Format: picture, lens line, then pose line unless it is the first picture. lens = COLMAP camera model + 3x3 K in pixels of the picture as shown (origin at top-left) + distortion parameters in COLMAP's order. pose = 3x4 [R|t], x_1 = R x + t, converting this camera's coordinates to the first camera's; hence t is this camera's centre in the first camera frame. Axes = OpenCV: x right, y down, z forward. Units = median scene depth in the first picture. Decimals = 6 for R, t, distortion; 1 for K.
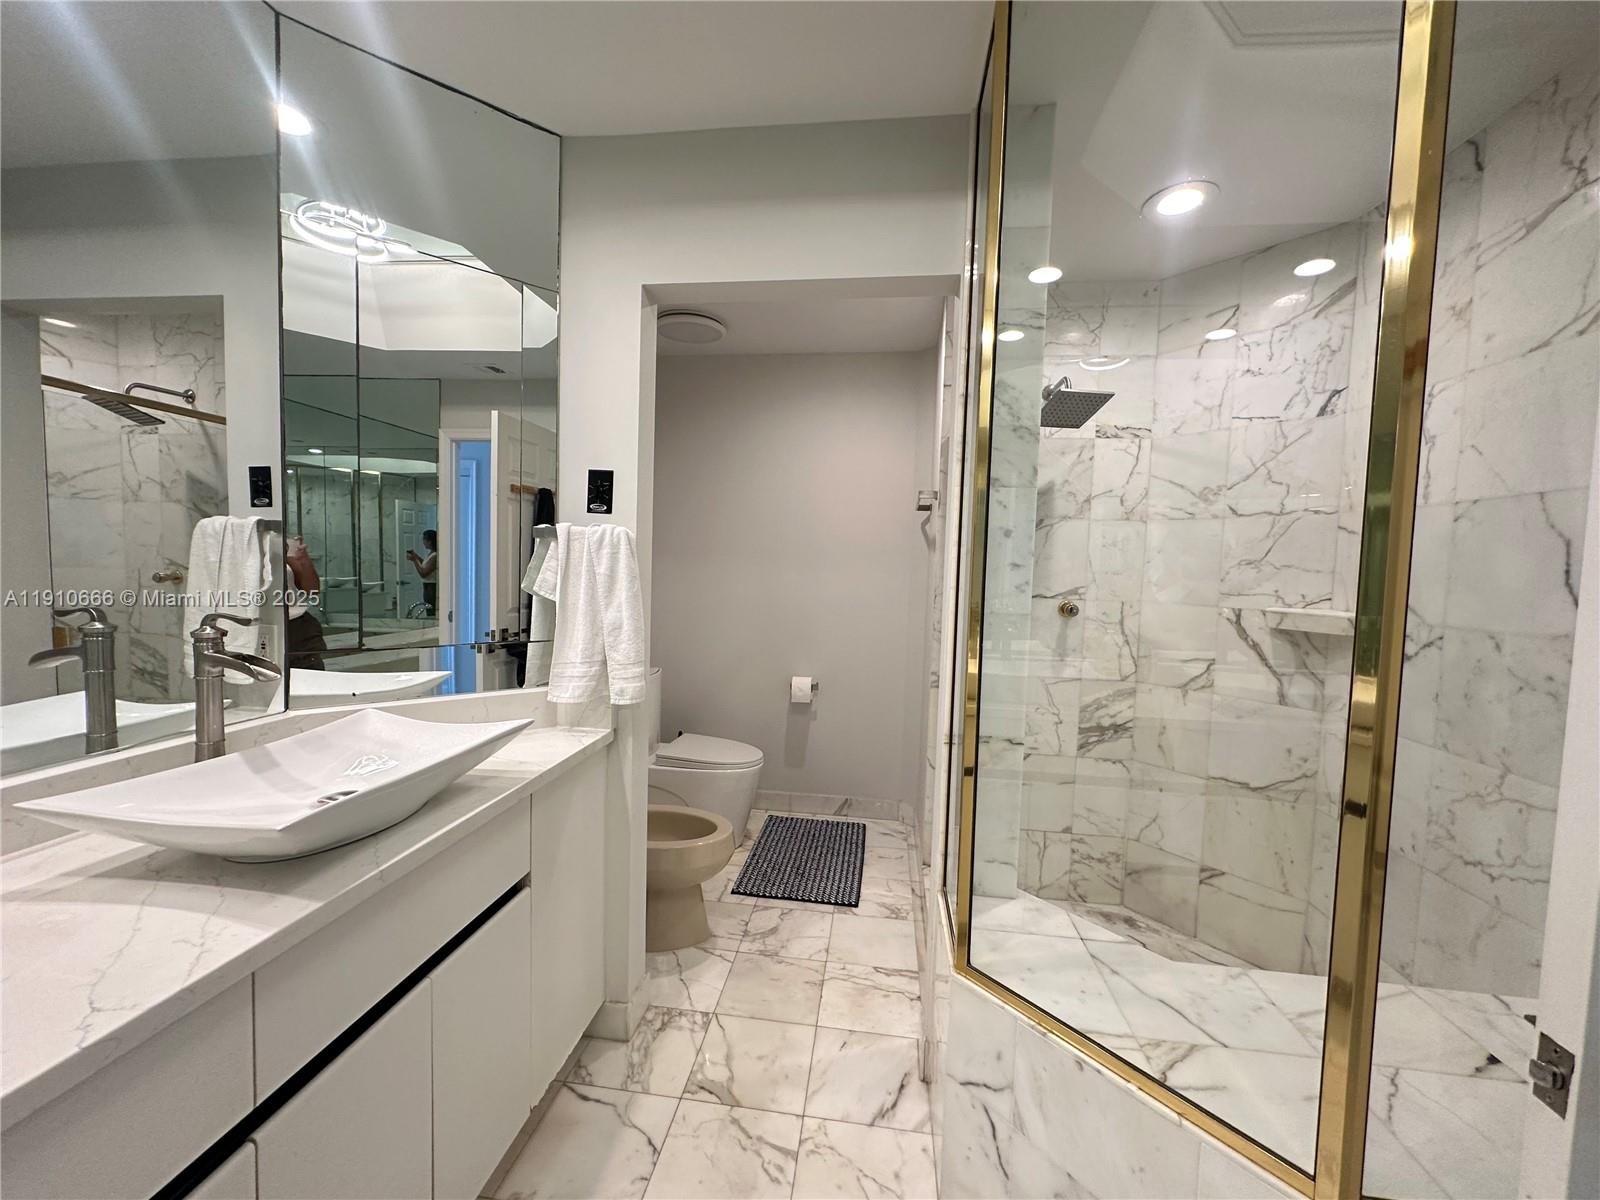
lens RADIAL K [[639.9, 0, 802.1], [0, 639.9, 602.8], [0, 0, 1]] dist [-0.000223, 0.000285]
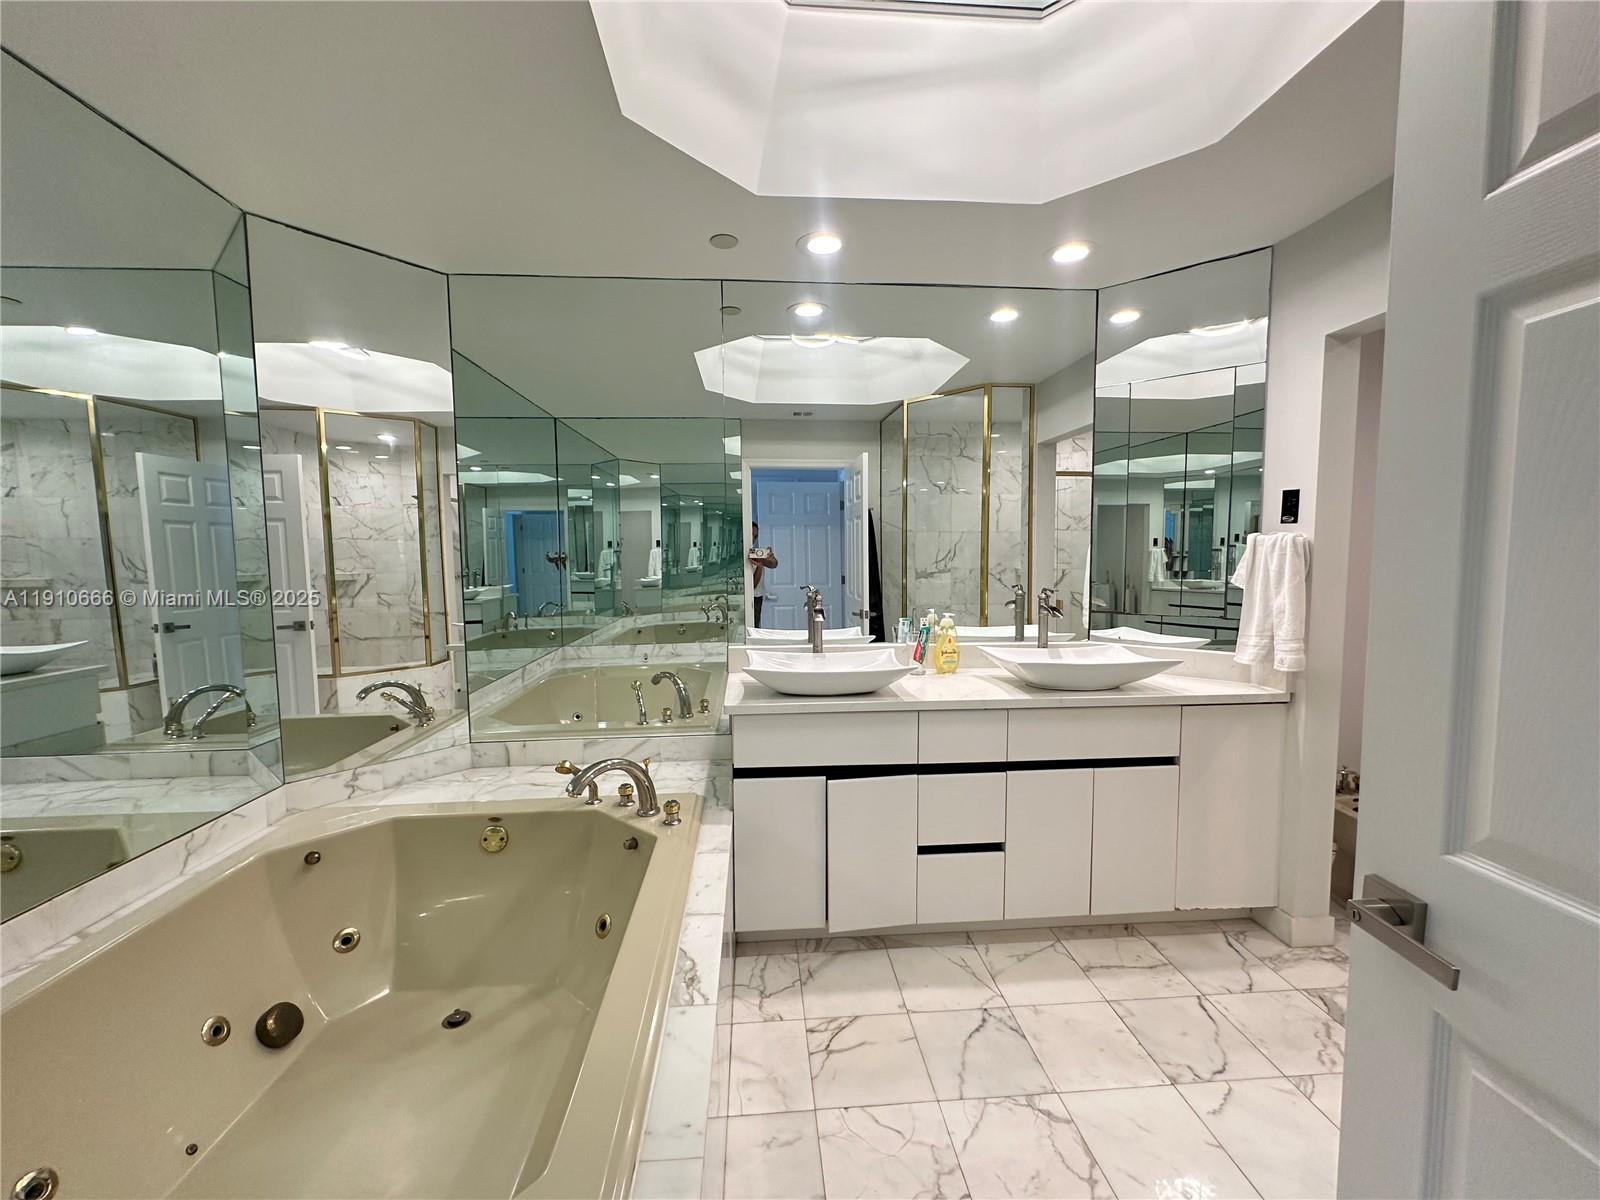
lens RADIAL K [[639.9, 0, 810.4], [0, 639.9, 599.9], [0, 0, 1]] dist [-0.000223, 0.000285]
pose [[0.220114, 0.041346, -0.974598, 0.767102], [-0.043703, 0.998516, 0.032491, 0.014663], [0.974495, 0.035441, 0.221594, -0.225550]]
